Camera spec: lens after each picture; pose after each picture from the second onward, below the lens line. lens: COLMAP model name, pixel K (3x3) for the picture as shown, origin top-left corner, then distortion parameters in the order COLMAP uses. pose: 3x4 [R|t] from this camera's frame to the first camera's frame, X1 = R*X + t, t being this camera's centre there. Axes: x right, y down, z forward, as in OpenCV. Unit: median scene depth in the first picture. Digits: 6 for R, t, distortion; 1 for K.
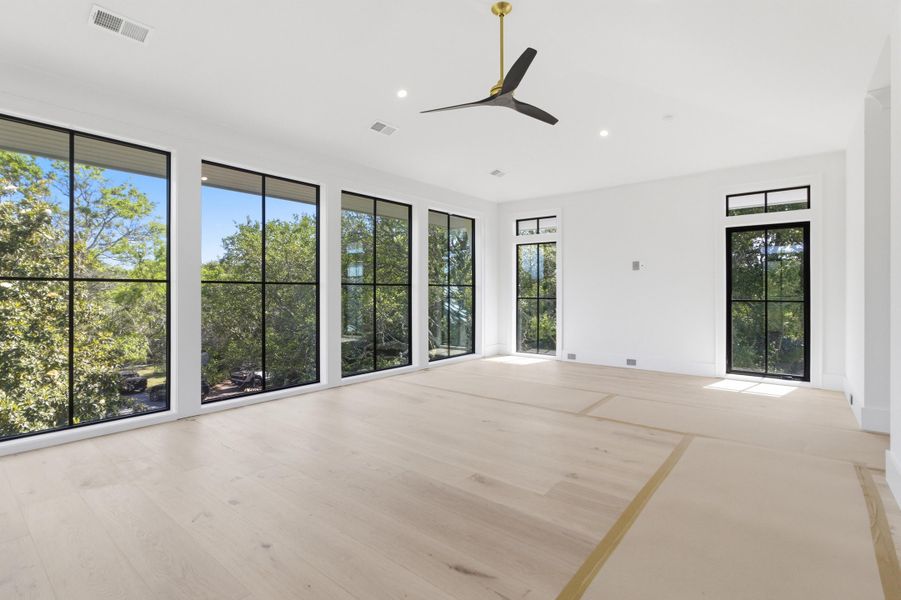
lens RADIAL K [[403.0, 0, 439.2], [0, 403.0, 300.6], [0, 0, 1]] dist [-0.006072, -0.000226]
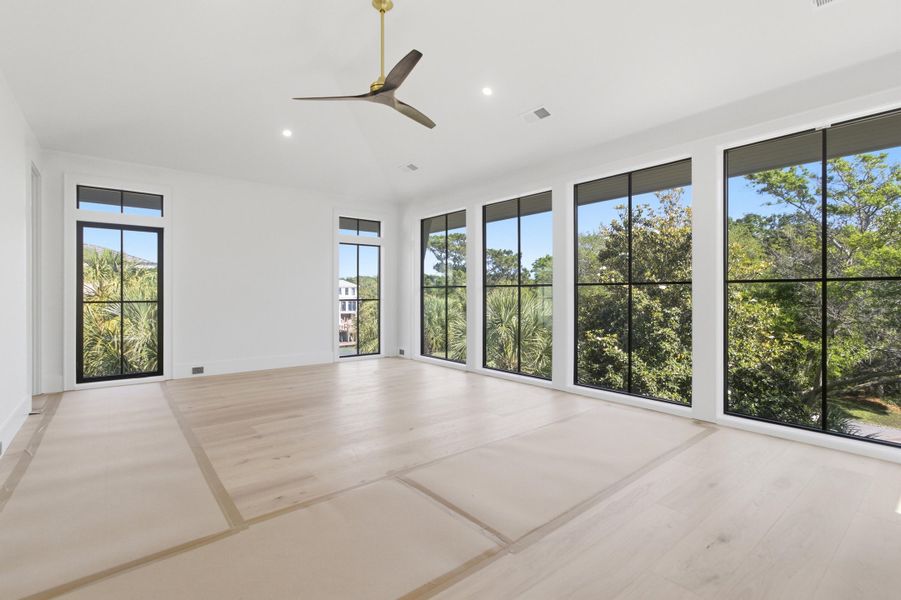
lens RADIAL K [[413.3, 0, 451.3], [0, 413.3, 303.6], [0, 0, 1]] dist [-0.001695, 0.000097]
pose [[-0.174419, 0.025497, -0.984341, 0.852350], [-0.018002, 0.999415, 0.029078, -0.026367], [0.984507, 0.022792, -0.173858, 1.022540]]
